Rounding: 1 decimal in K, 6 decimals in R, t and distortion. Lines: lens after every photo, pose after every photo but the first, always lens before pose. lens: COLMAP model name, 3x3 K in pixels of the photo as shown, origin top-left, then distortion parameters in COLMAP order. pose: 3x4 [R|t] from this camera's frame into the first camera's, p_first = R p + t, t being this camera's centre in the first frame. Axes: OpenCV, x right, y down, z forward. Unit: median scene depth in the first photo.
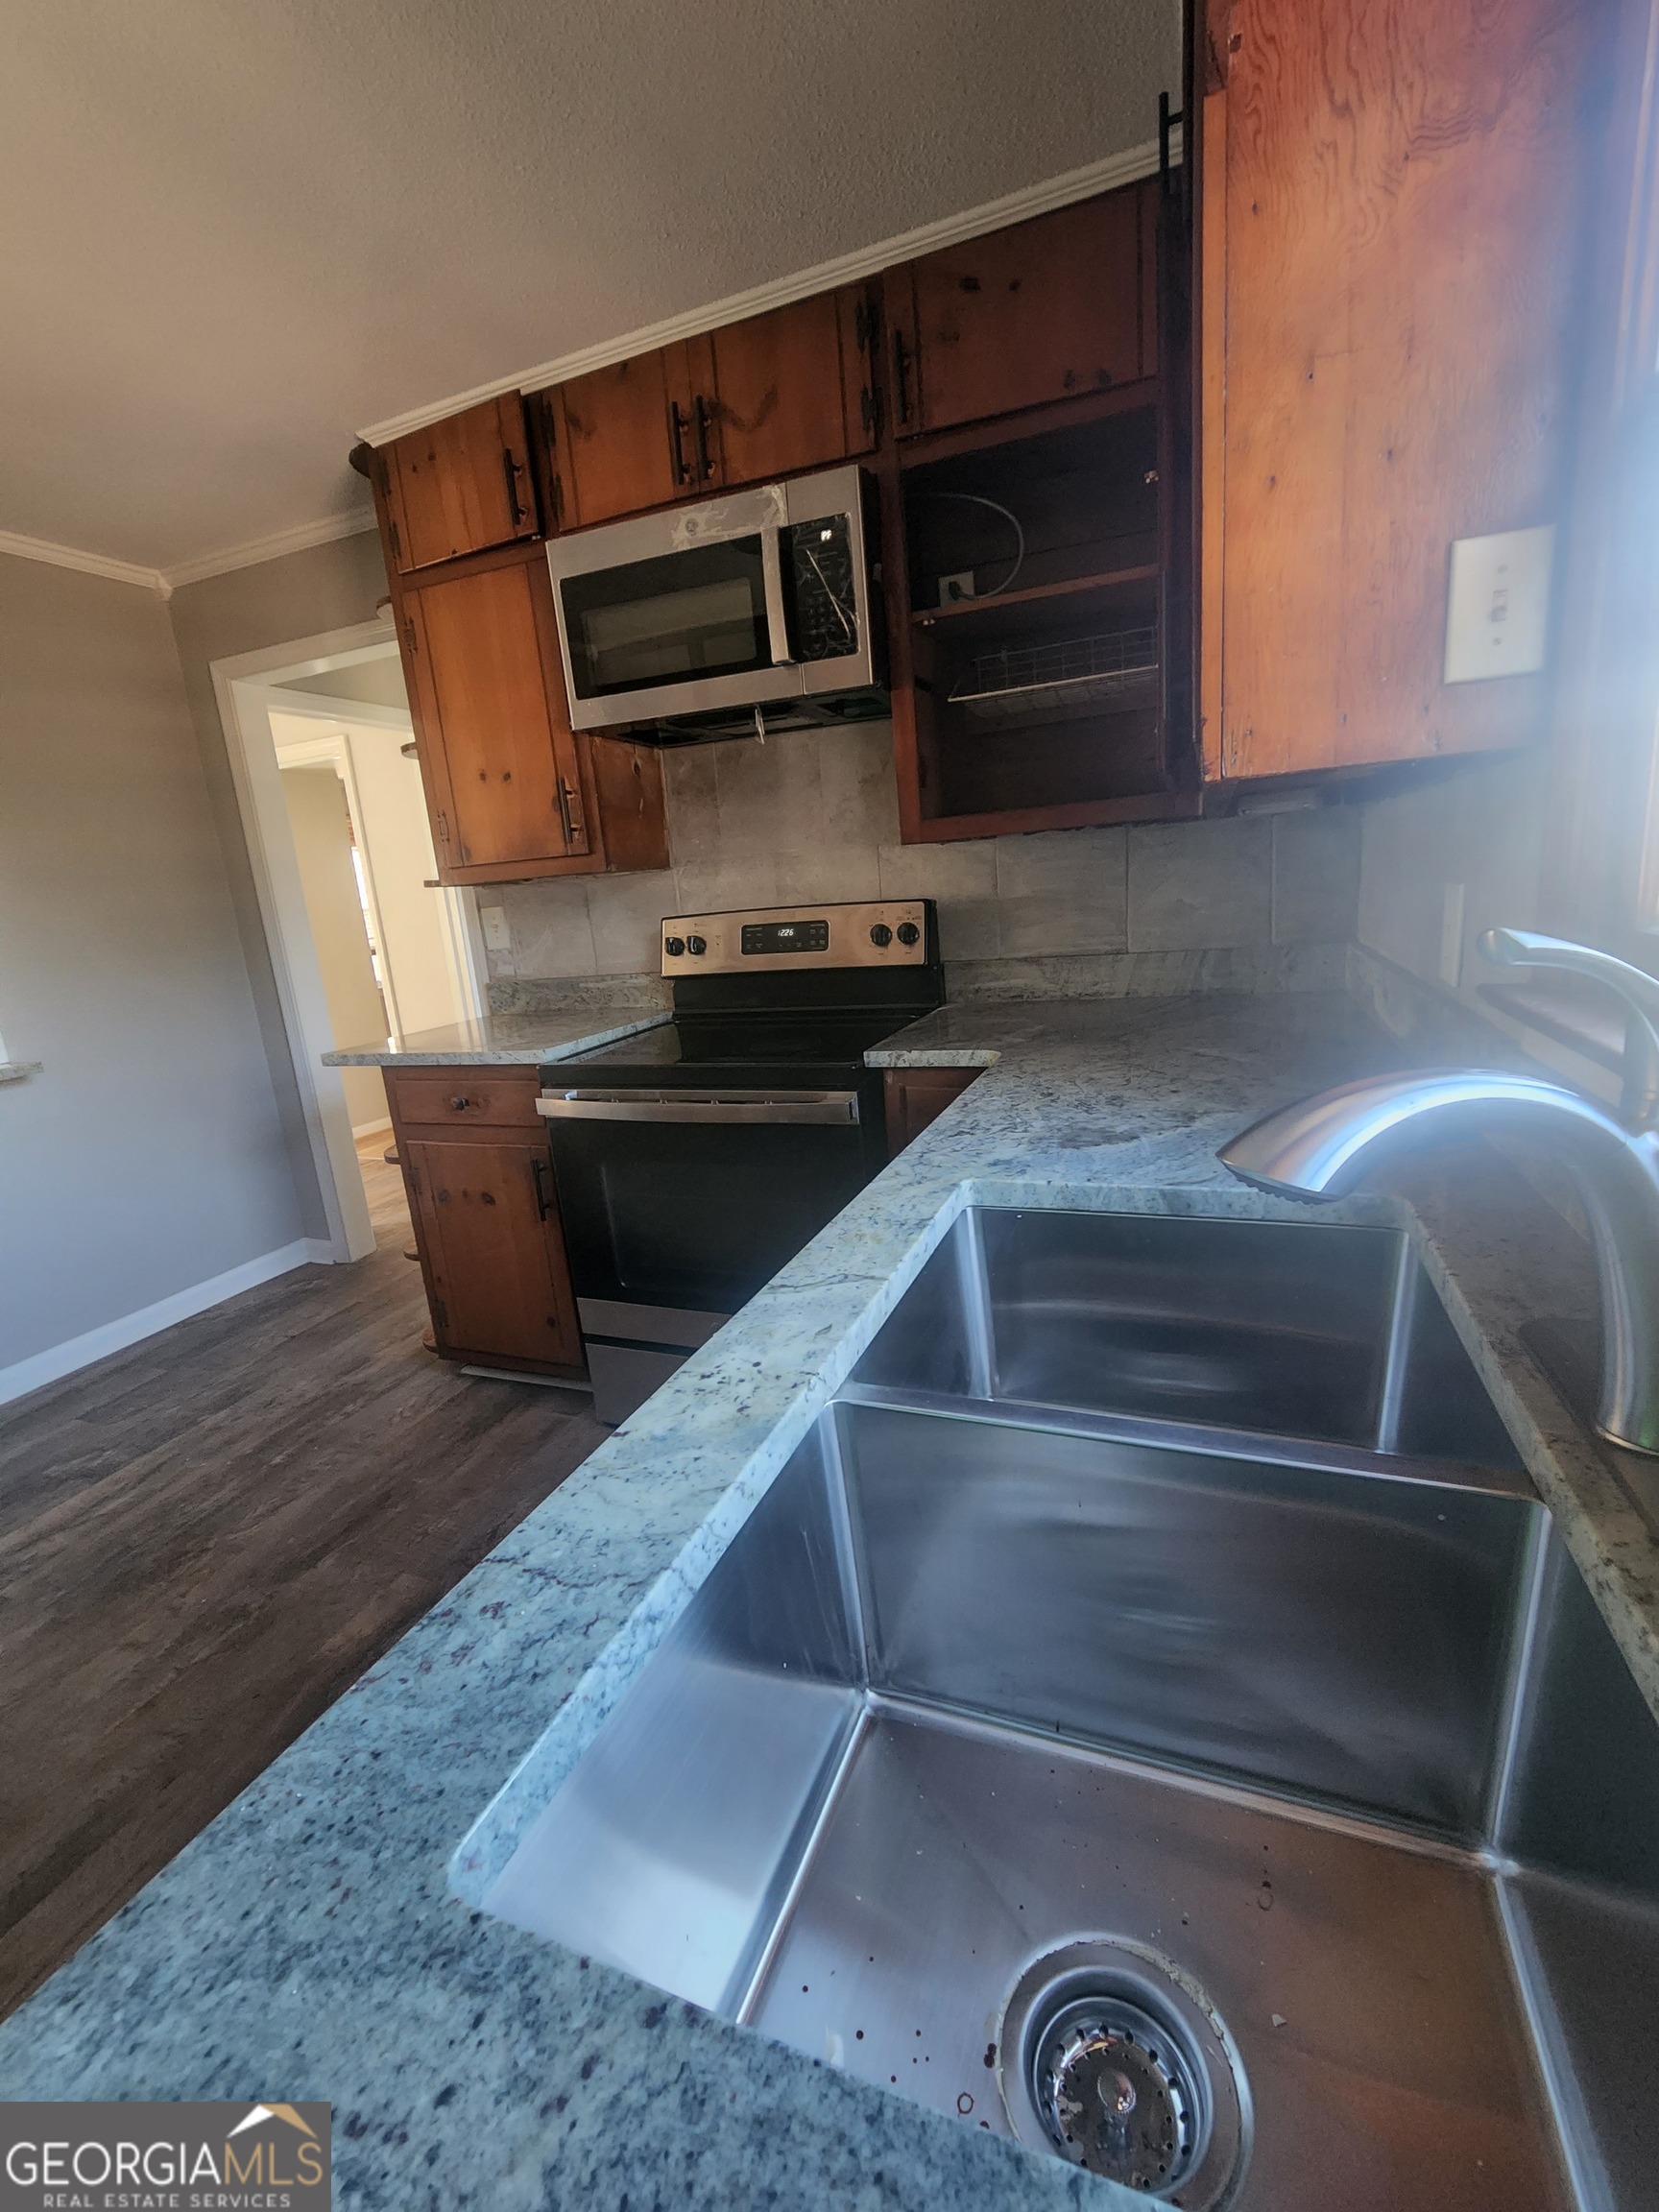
lens RADIAL K [[906.6, 0, 827.6], [0, 906.6, 1100.3], [0, 0, 1]] dist [-0.004357, -0.001136]
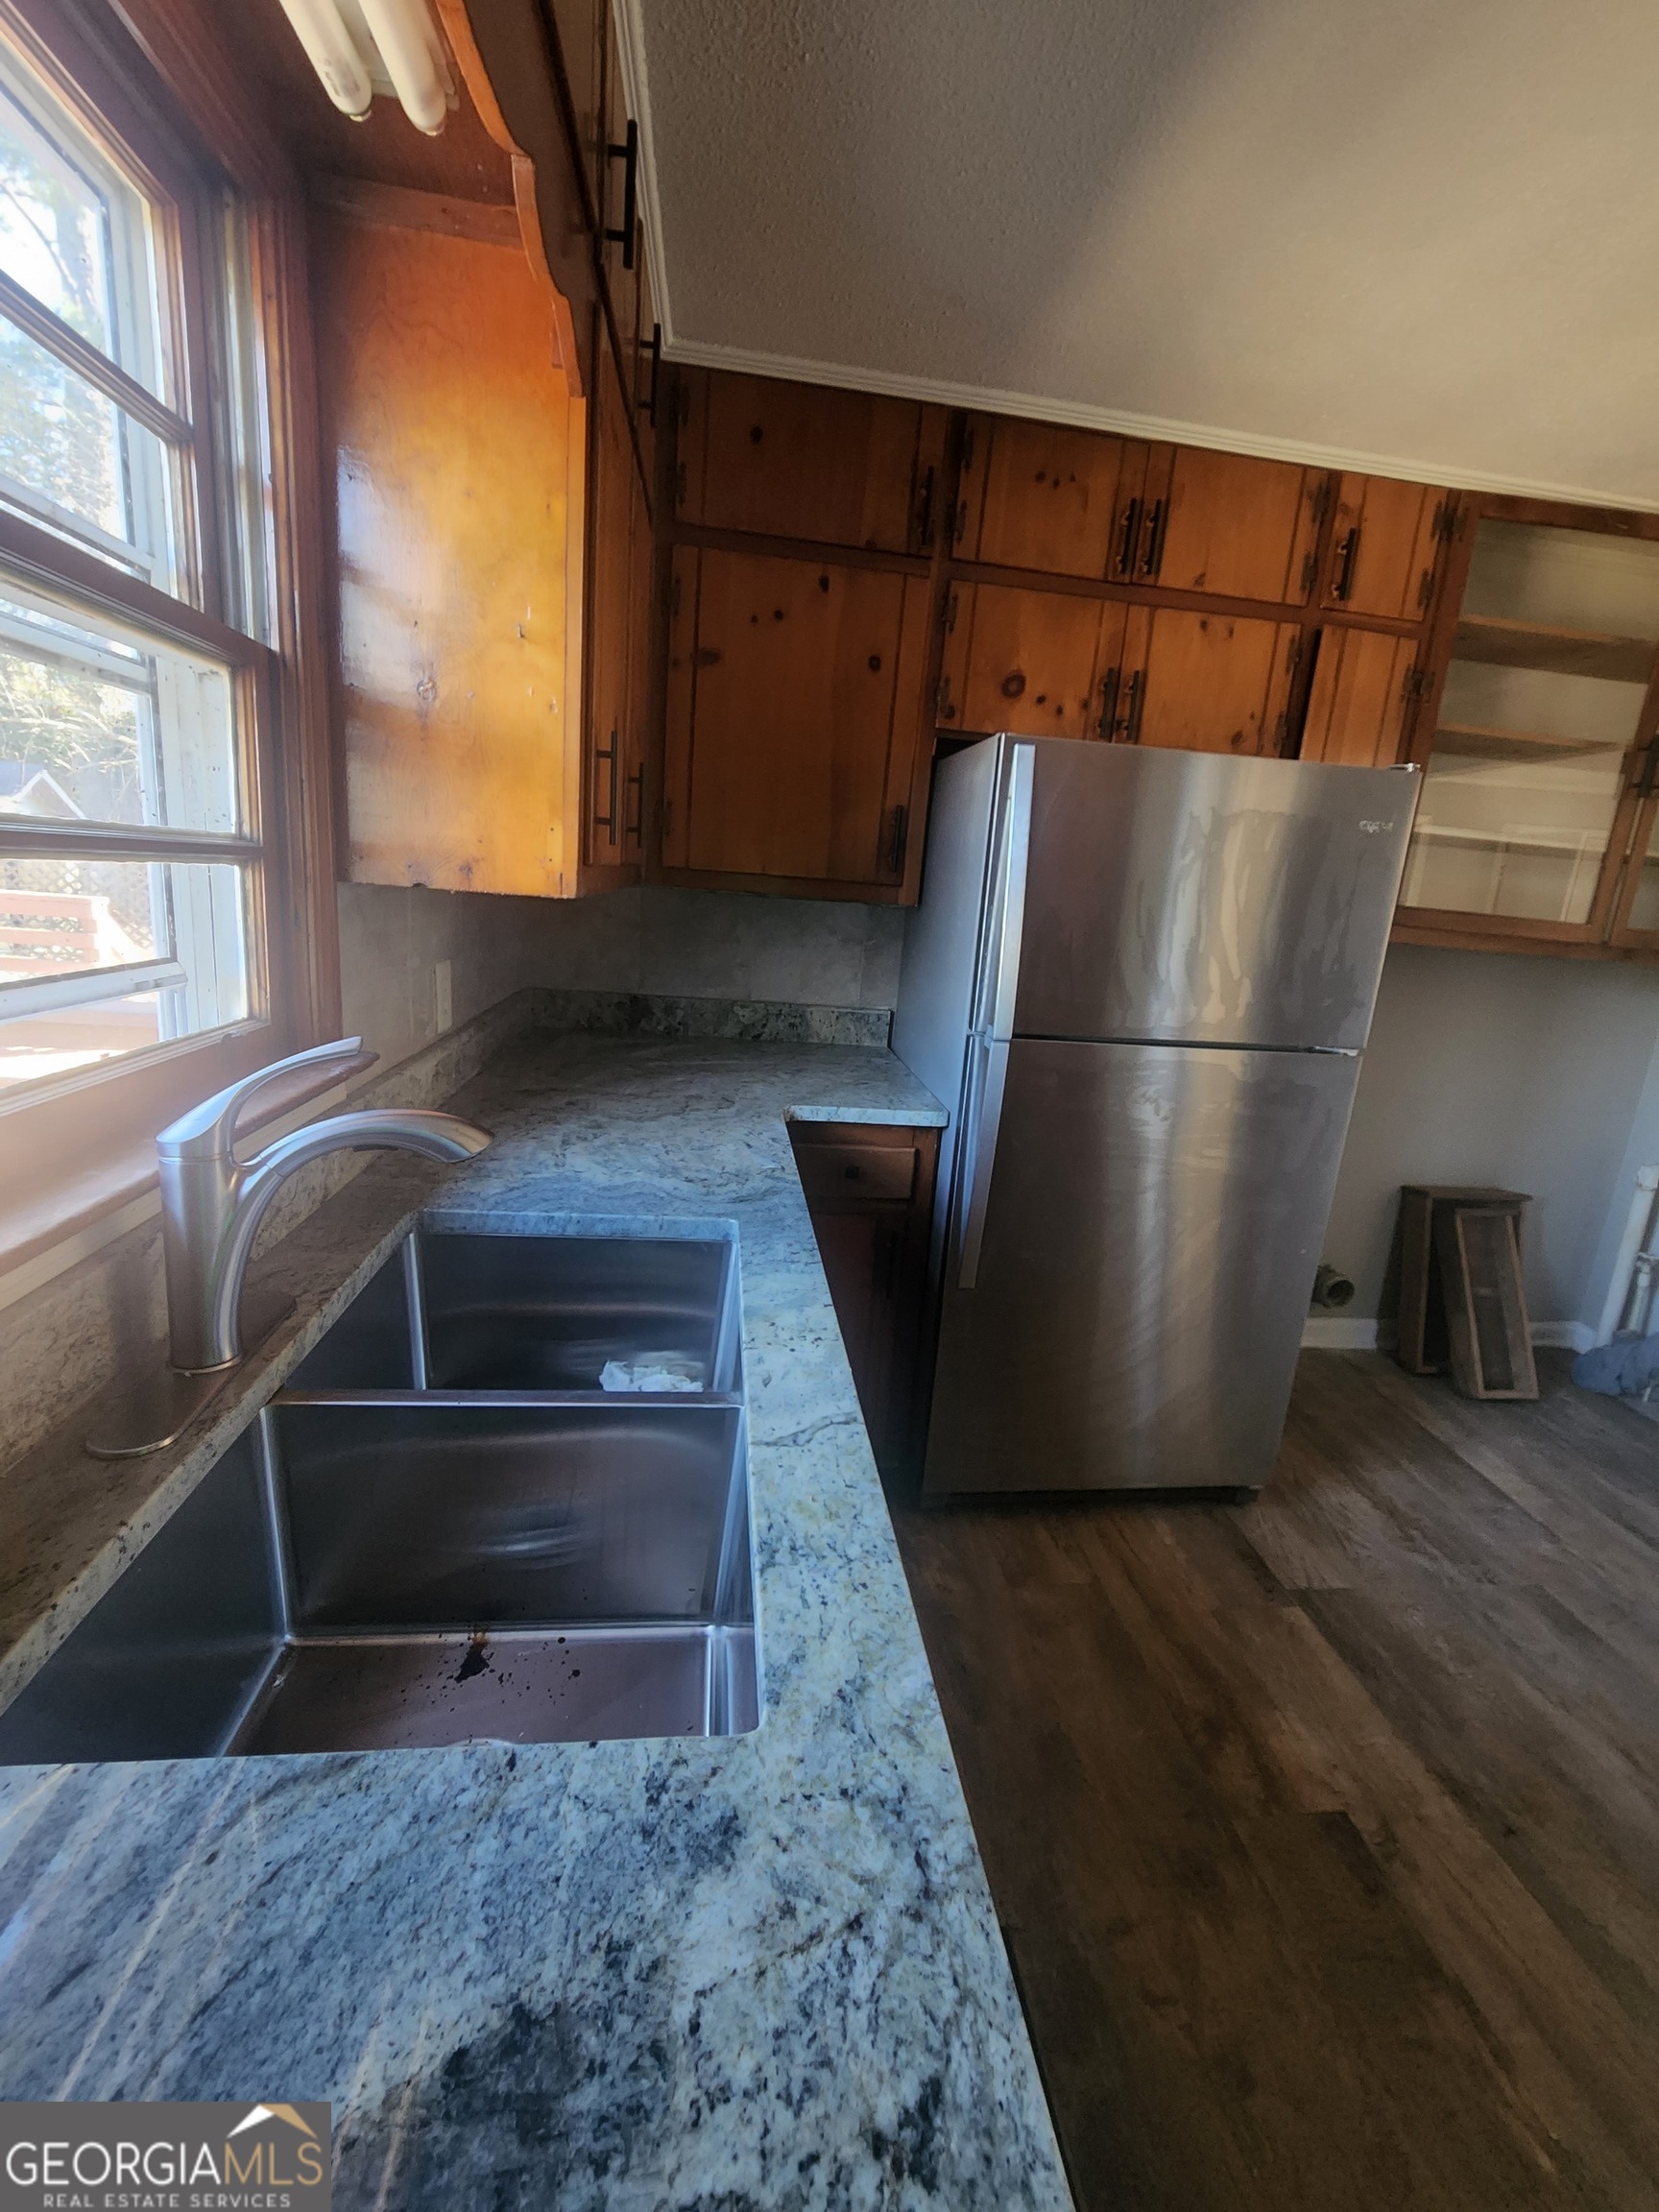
lens RADIAL K [[906.6, 0, 830.3], [0, 906.6, 1095.0], [0, 0, 1]] dist [-0.004357, -0.001136]
pose [[-0.872436, 0.125185, -0.472424, 0.326192], [-0.121634, 0.880607, 0.457970, -0.473801], [0.473351, 0.457012, -0.753046, 1.293918]]
